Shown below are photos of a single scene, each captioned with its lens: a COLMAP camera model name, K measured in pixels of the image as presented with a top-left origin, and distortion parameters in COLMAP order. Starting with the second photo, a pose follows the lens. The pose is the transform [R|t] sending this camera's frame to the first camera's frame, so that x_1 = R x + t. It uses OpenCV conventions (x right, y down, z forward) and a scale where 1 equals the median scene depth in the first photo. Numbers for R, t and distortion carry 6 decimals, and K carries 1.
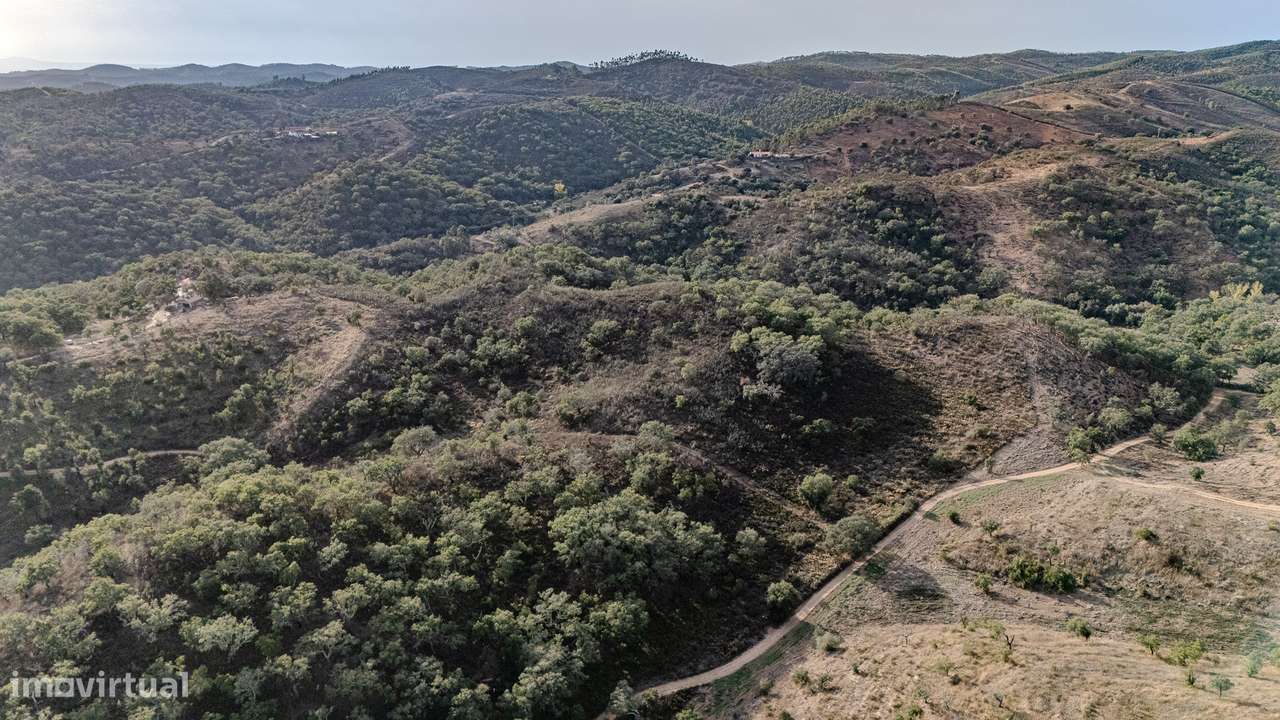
lens RADIAL K [[942.8, 0, 640.0], [0, 942.8, 360.0], [0, 0, 1]] dist [0.079783, -0.071320]
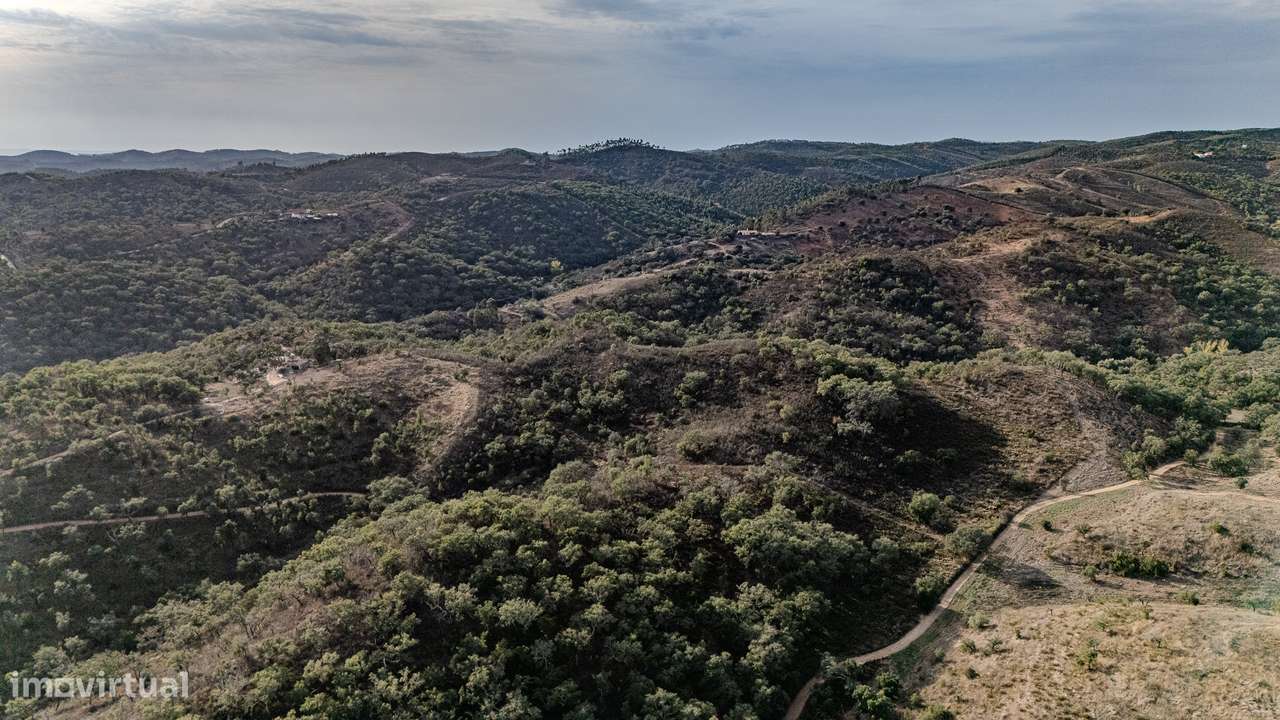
lens RADIAL K [[942.8, 0, 640.0], [0, 942.8, 360.0], [0, 0, 1]] dist [0.079783, -0.071320]
pose [[0.997501, -0.013853, 0.069275, -0.164478], [0.019667, 0.996274, -0.083968, 0.033453], [-0.067854, 0.085120, 0.994058, -0.102994]]
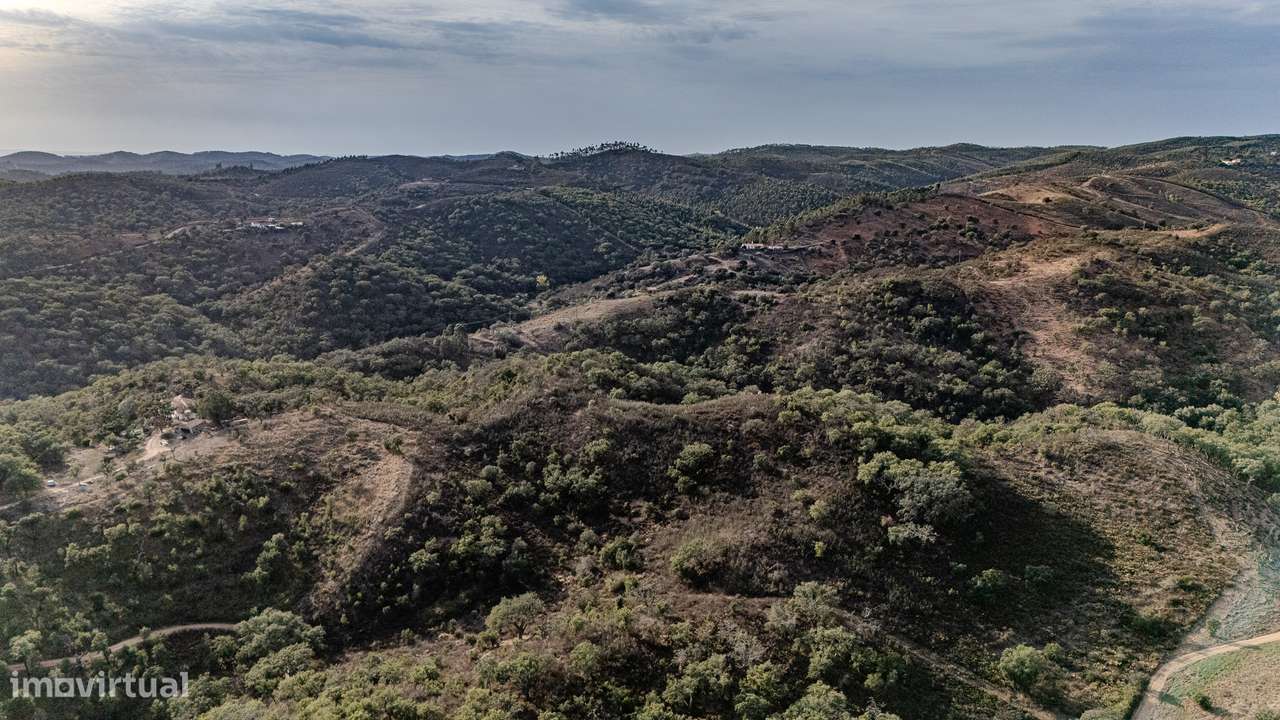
lens RADIAL K [[942.8, 0, 640.0], [0, 942.8, 360.0], [0, 0, 1]] dist [0.079783, -0.071320]
pose [[0.997425, -0.009425, 0.071094, -0.135536], [0.015640, 0.996052, -0.087379, -0.040424], [-0.069990, 0.088266, 0.993635, 0.124922]]
